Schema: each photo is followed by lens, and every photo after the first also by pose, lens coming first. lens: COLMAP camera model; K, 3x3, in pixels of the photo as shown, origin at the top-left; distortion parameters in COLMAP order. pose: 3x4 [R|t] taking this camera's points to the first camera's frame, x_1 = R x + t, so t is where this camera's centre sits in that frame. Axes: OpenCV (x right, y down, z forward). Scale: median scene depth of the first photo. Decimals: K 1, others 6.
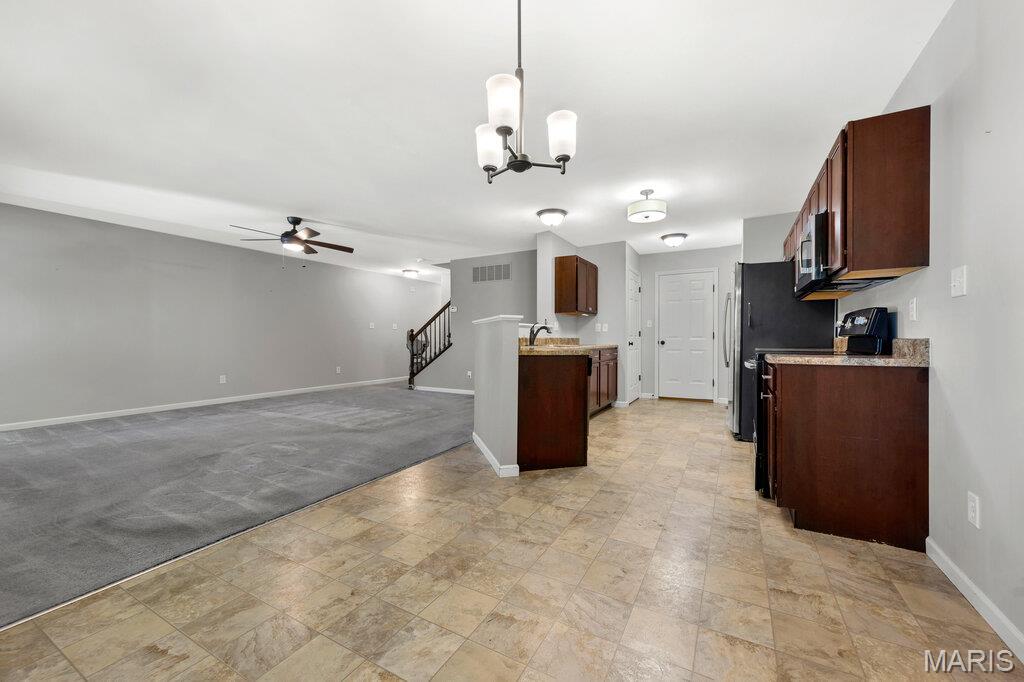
lens RADIAL K [[402.0, 0, 517.3], [0, 402.0, 341.0], [0, 0, 1]] dist [0.009207, -0.000739]
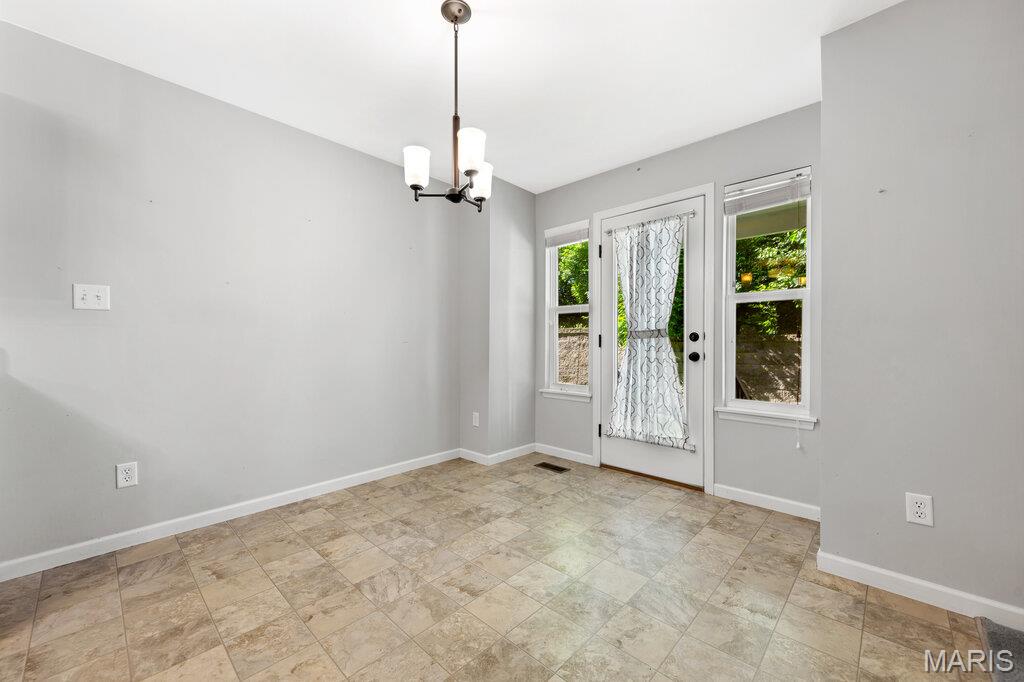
lens RADIAL K [[402.0, 0, 515.8], [0, 402.0, 340.9], [0, 0, 1]] dist [0.009207, -0.000739]
pose [[-0.966860, 0.000181, 0.255307, -0.136512], [0.002602, 0.999955, 0.009146, -0.008603], [-0.255294, 0.009507, -0.966817, 0.621806]]
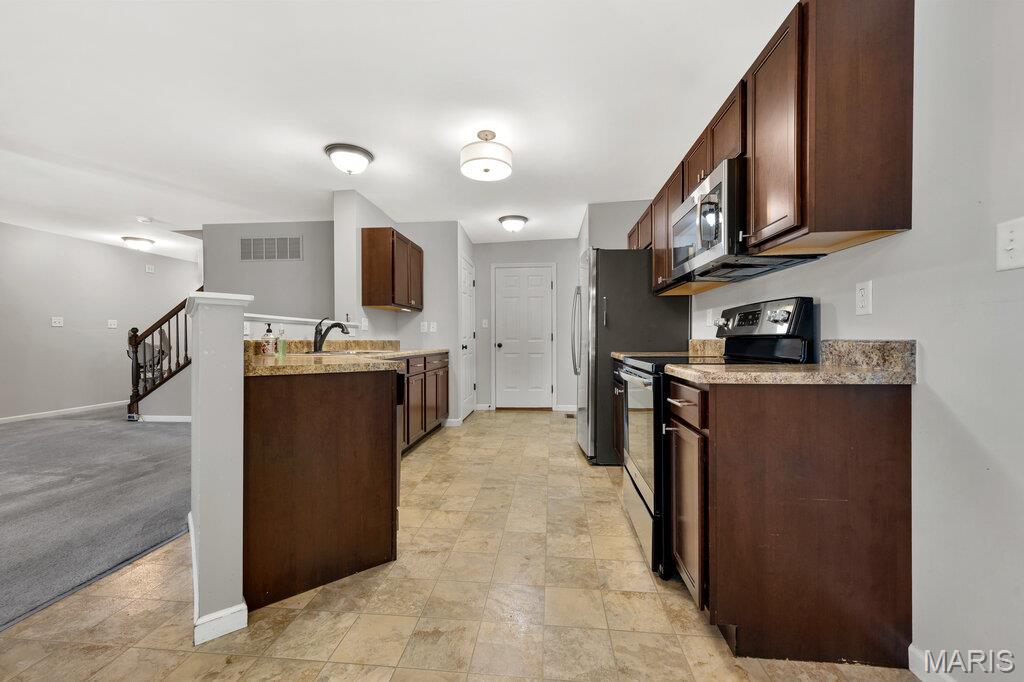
lens RADIAL K [[402.0, 0, 515.1], [0, 402.0, 342.0], [0, 0, 1]] dist [0.009207, -0.000739]
pose [[0.918734, -0.006138, 0.394830, 0.067387], [0.006845, 0.999976, -0.000384, -0.003123], [-0.394818, 0.003055, 0.918754, 0.257827]]
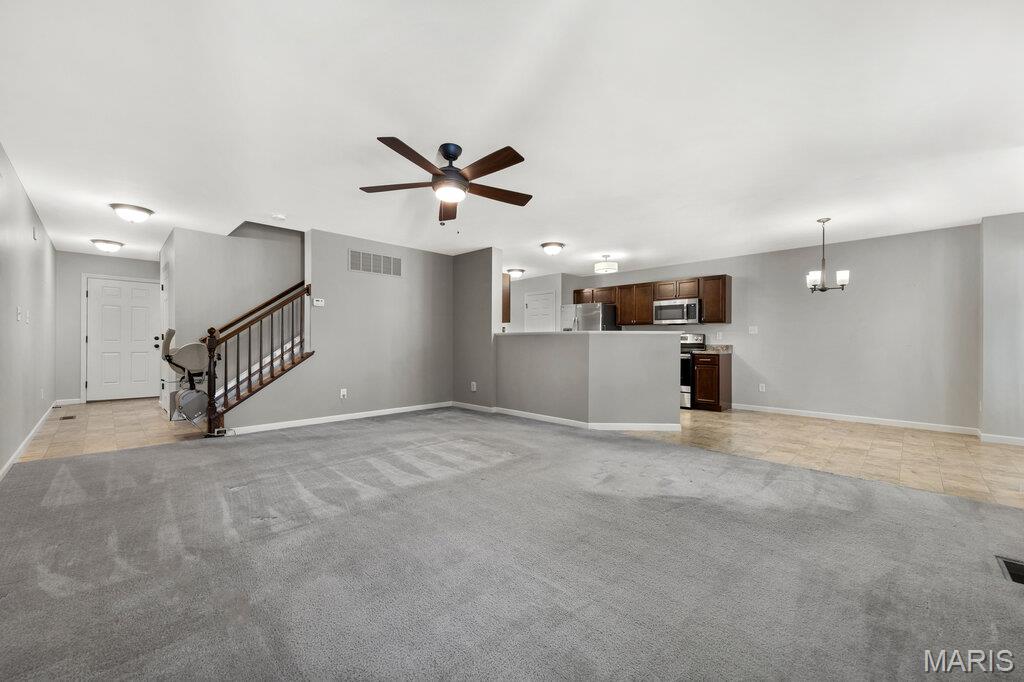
lens RADIAL K [[402.0, 0, 510.7], [0, 402.0, 342.1], [0, 0, 1]] dist [0.009207, -0.000739]
pose [[0.276351, 0.001033, 0.961056, -1.082371], [0.004044, 0.999989, -0.002238, -0.011601], [-0.961048, 0.004505, 0.276344, 0.728146]]
